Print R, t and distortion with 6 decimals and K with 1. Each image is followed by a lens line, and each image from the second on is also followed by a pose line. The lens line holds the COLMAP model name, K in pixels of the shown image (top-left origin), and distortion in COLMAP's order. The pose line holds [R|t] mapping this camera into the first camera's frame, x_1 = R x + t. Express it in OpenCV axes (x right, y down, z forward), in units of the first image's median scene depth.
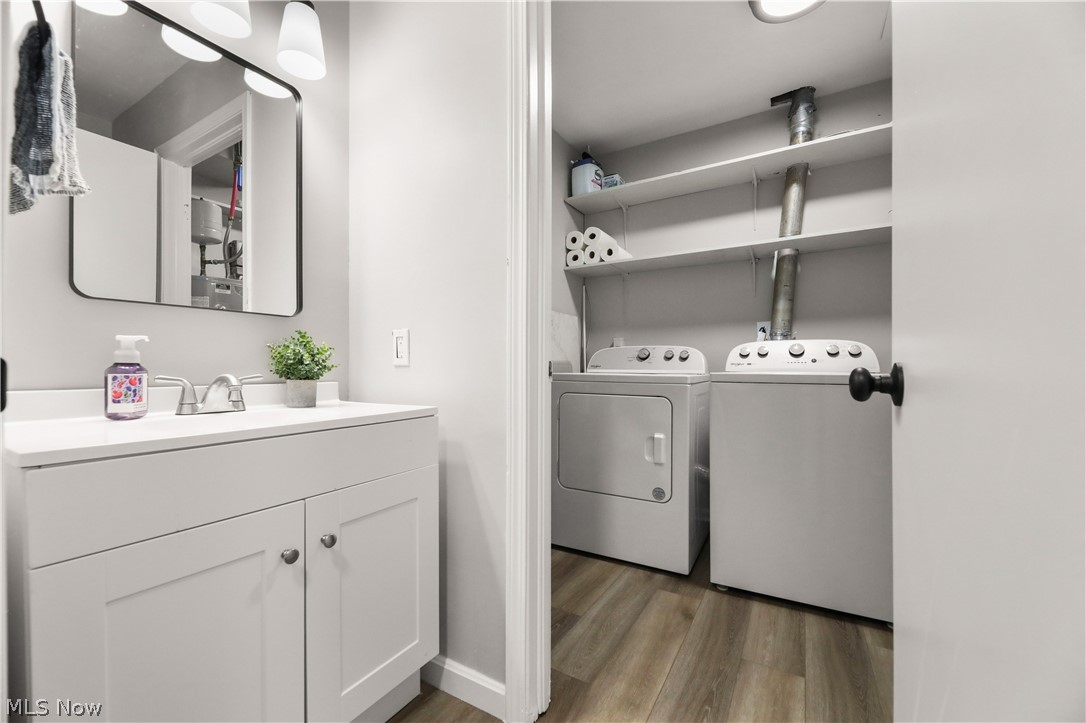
lens RADIAL K [[440.6, 0, 543.2], [0, 440.6, 367.1], [0, 0, 1]] dist [-0.001805, -0.003753]
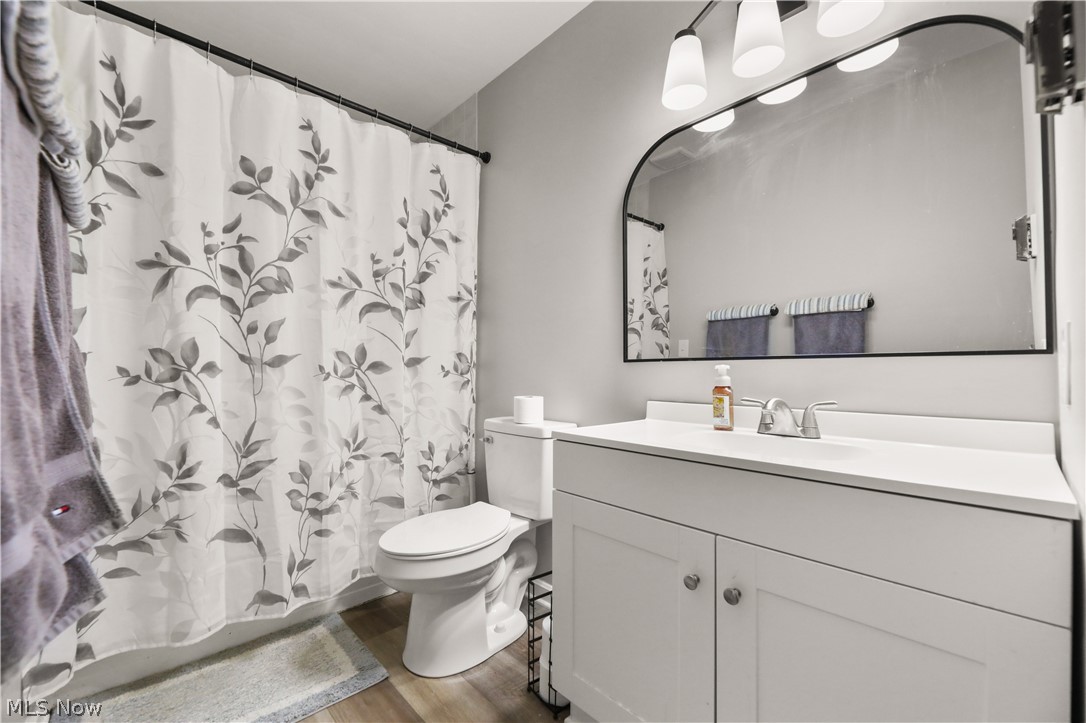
lens RADIAL K [[443.3, 0, 545.6], [0, 443.3, 364.3], [0, 0, 1]] dist [-0.000551, -0.003628]
pose [[-0.249717, -0.012639, -0.968236, 0.447540], [0.003970, 0.999893, -0.014077, -0.057228], [0.968311, -0.007359, -0.249640, 0.804879]]
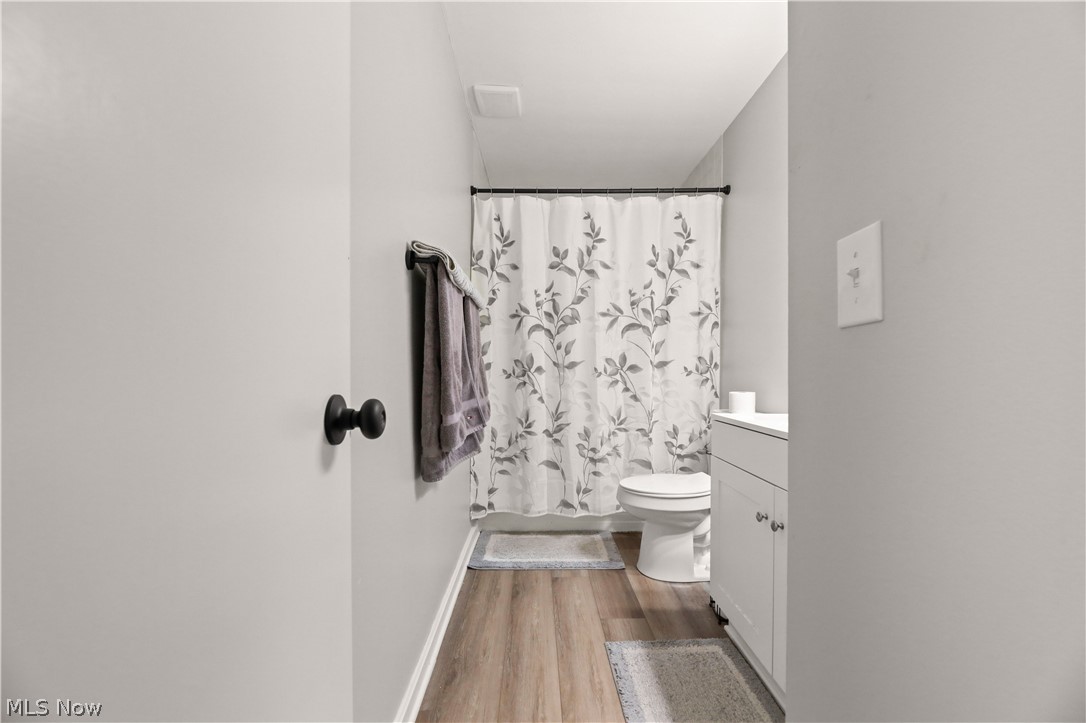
lens RADIAL K [[454.2, 0, 548.2], [0, 454.2, 366.5], [0, 0, 1]] dist [-0.000552, -0.000337]
pose [[-0.837490, -0.003802, -0.546440, 0.720058], [0.004932, 0.999882, -0.014515, -0.049930], [0.546431, -0.014852, -0.837372, 1.589187]]
